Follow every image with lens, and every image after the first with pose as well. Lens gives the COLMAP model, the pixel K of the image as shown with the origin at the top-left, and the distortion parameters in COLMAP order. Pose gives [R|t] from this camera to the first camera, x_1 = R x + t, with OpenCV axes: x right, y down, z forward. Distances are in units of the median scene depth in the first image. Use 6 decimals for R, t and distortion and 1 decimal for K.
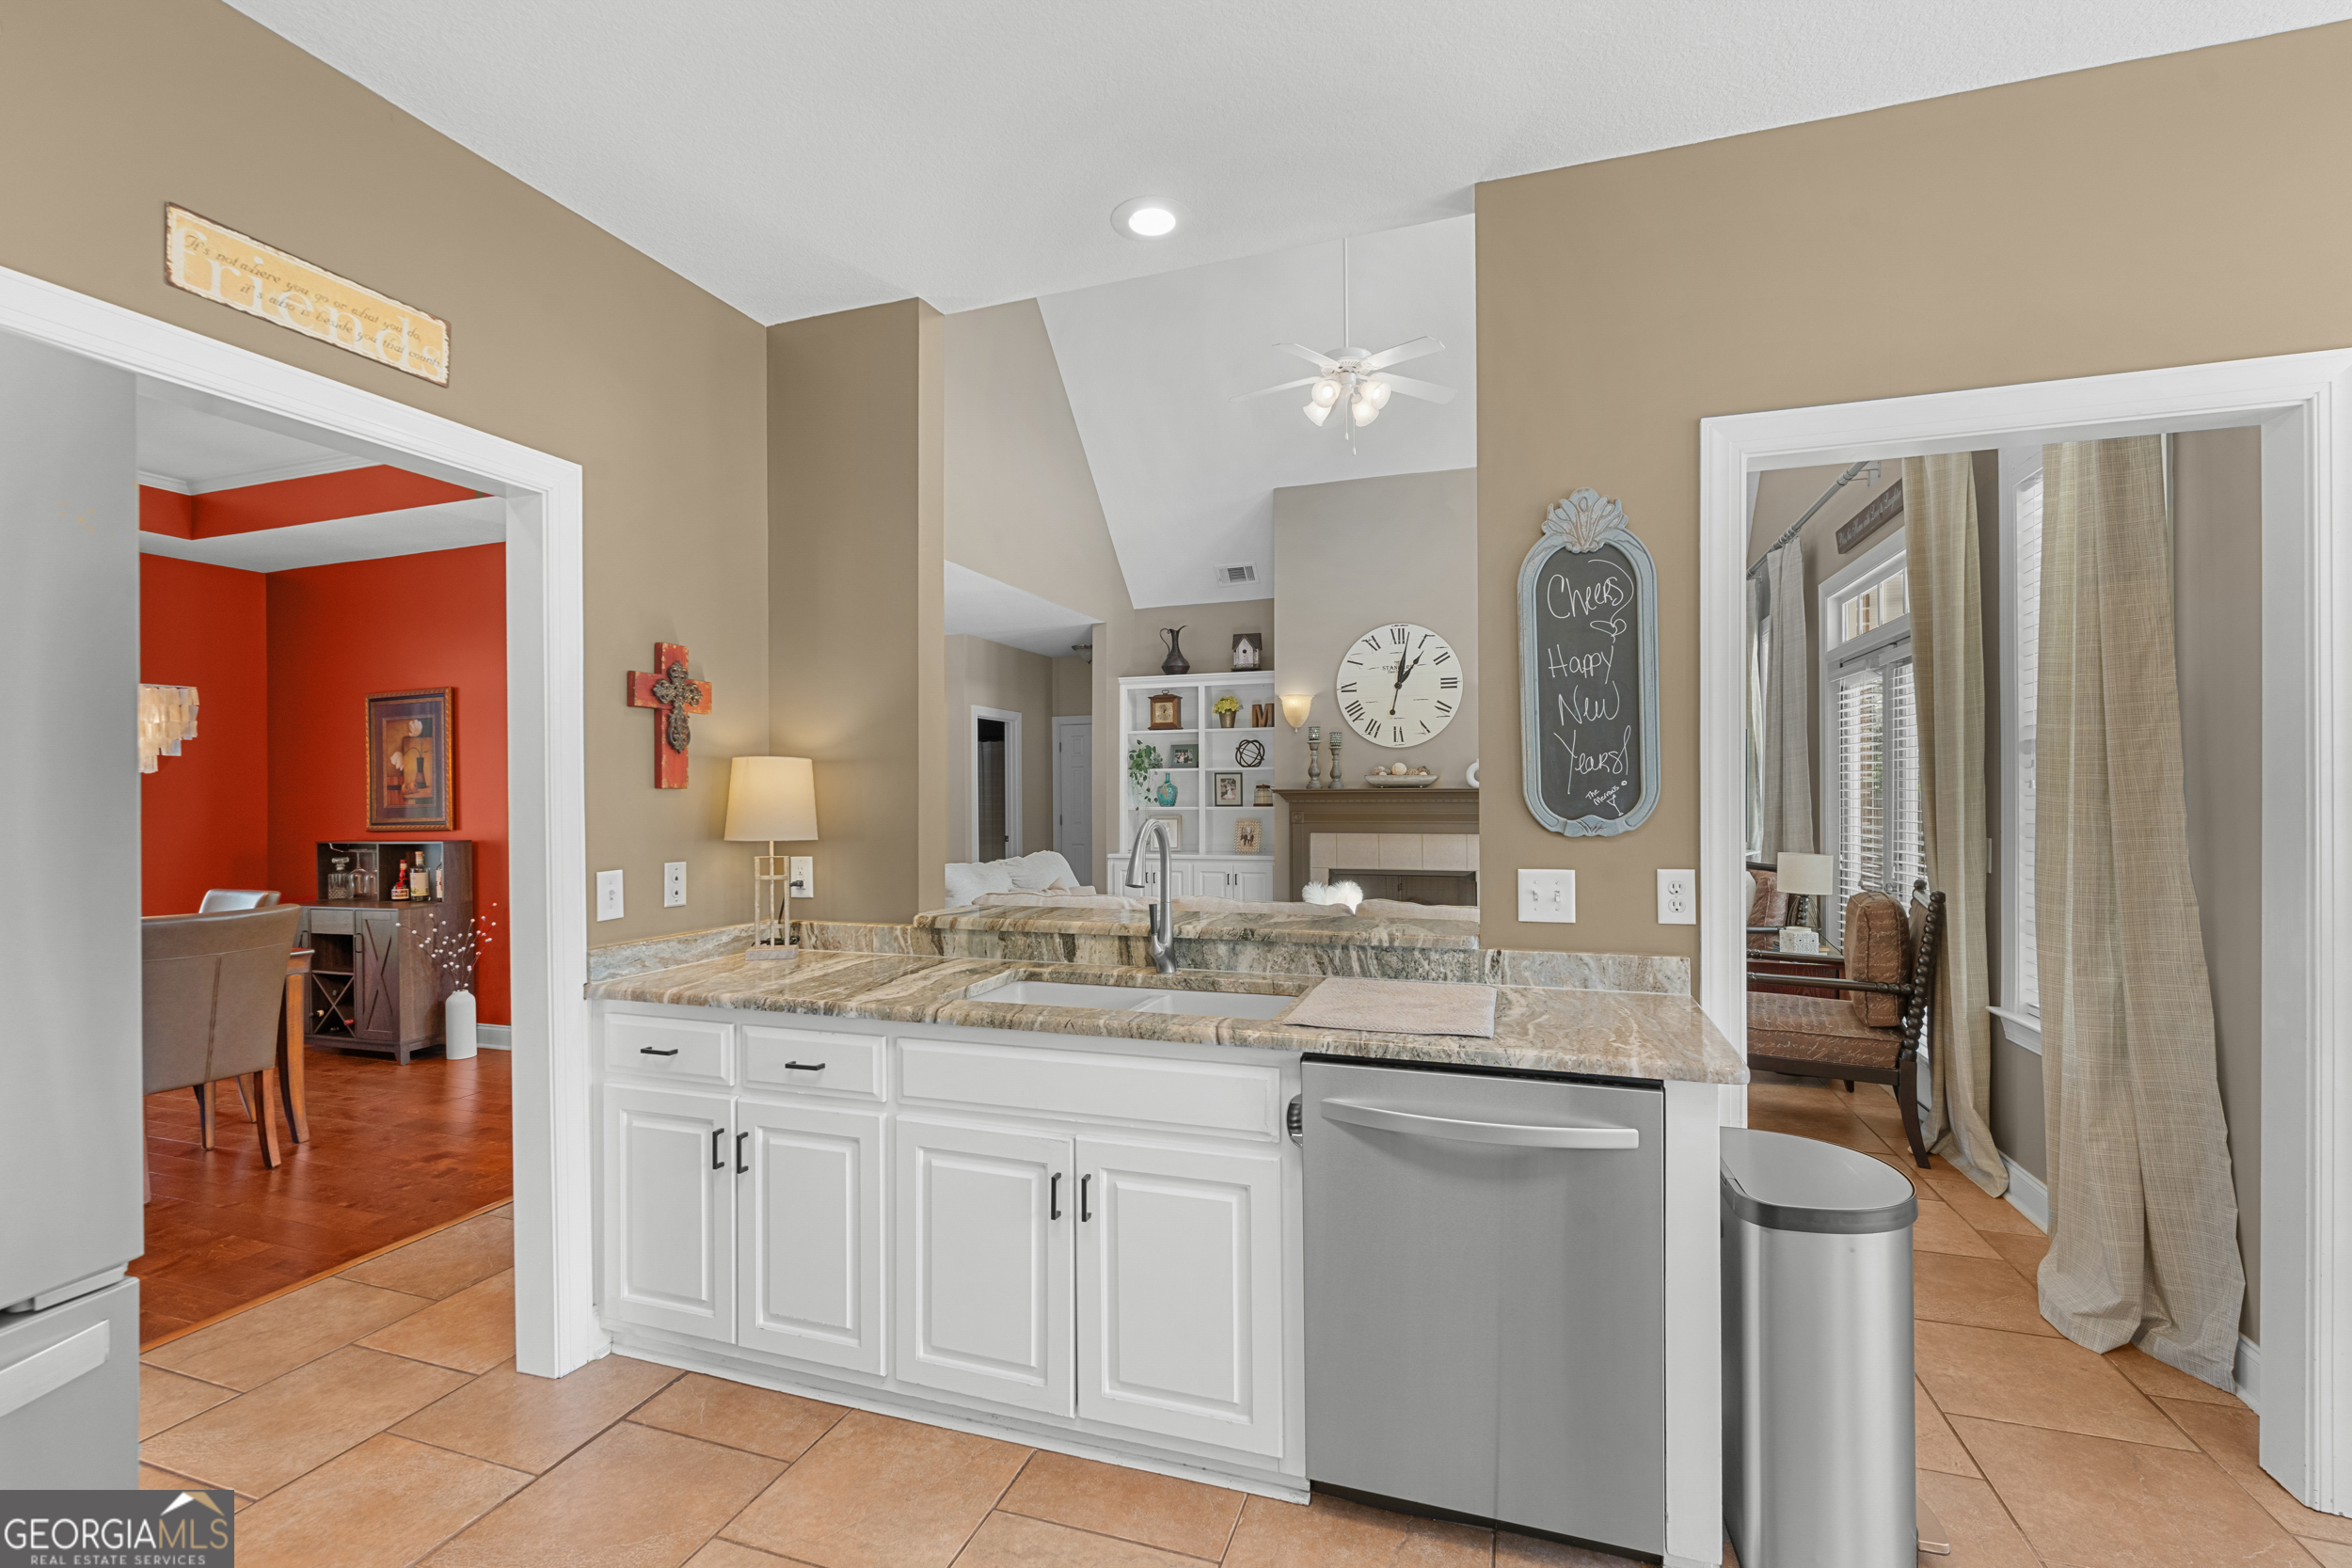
lens RADIAL K [[1031.7, 0, 1176.0], [0, 1031.7, 784.0], [0, 0, 1]] dist [-0.000003, 0.000185]
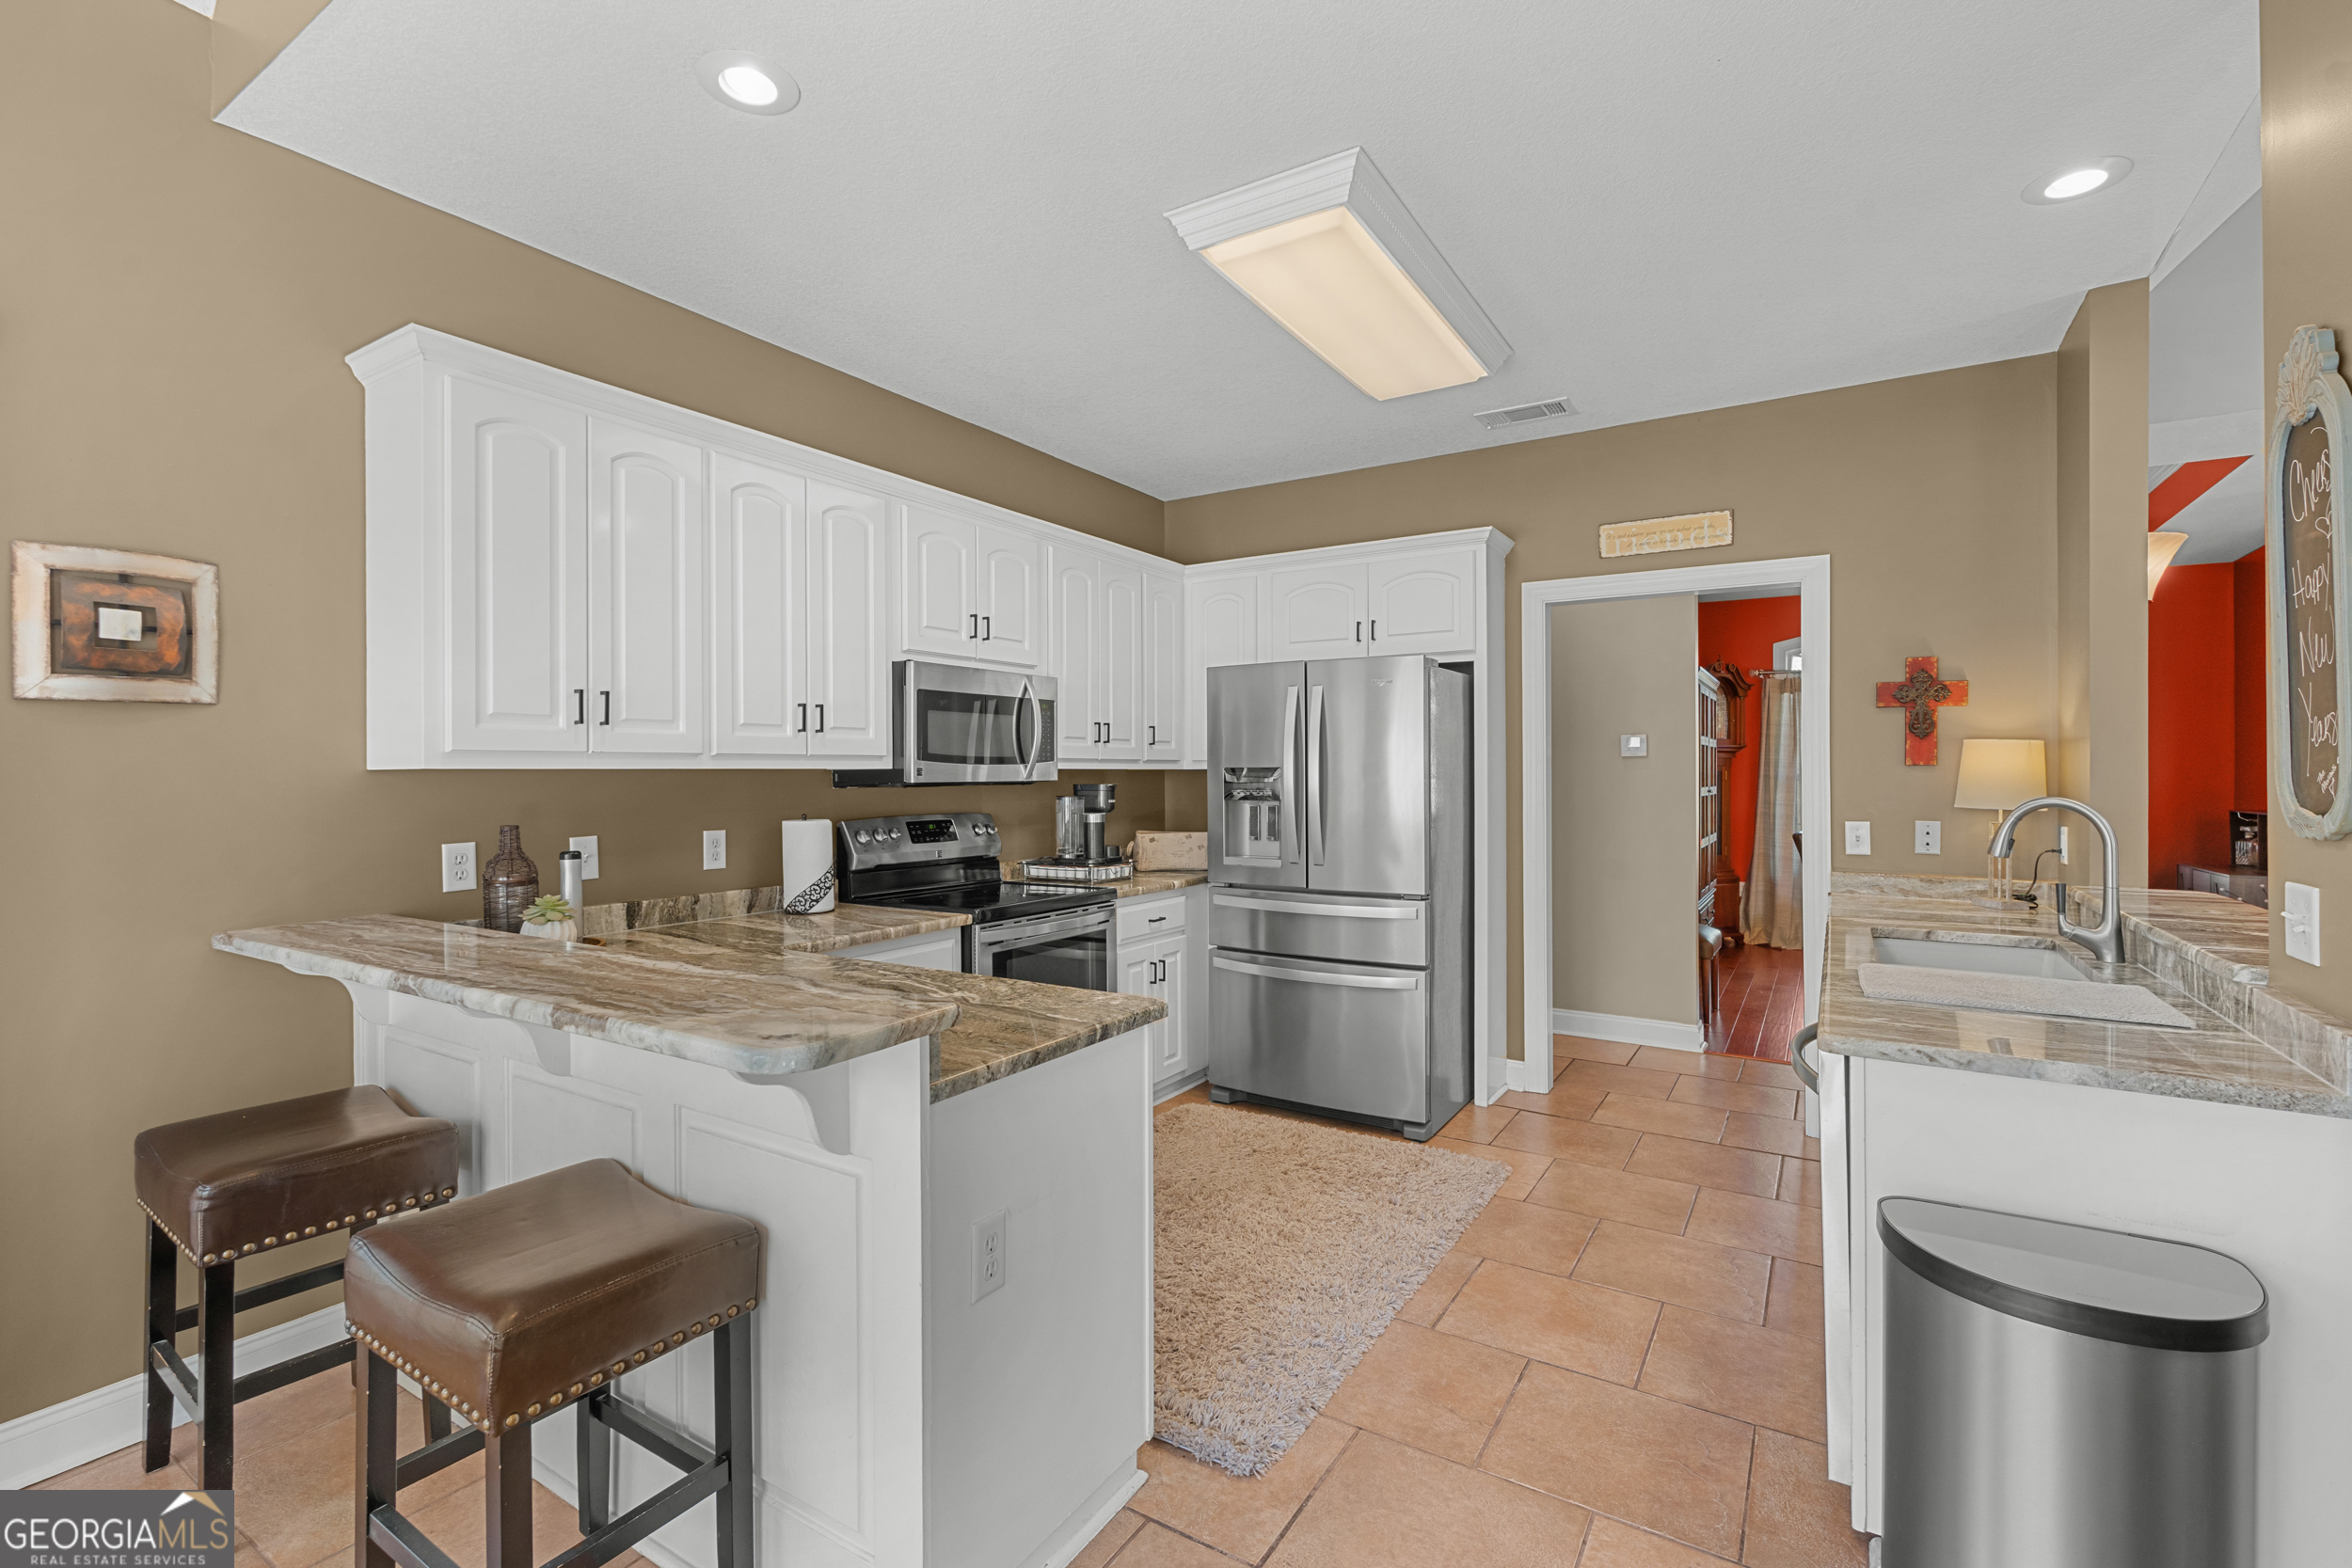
lens RADIAL K [[1031.7, 0, 1176.0], [0, 1031.7, 784.0], [0, 0, 1]] dist [-0.000003, 0.000185]
pose [[-0.232244, 0.023436, -0.972375, 1.048354], [0.006860, 0.999724, 0.022457, -0.008214], [0.972633, -0.001455, -0.232341, 0.376535]]
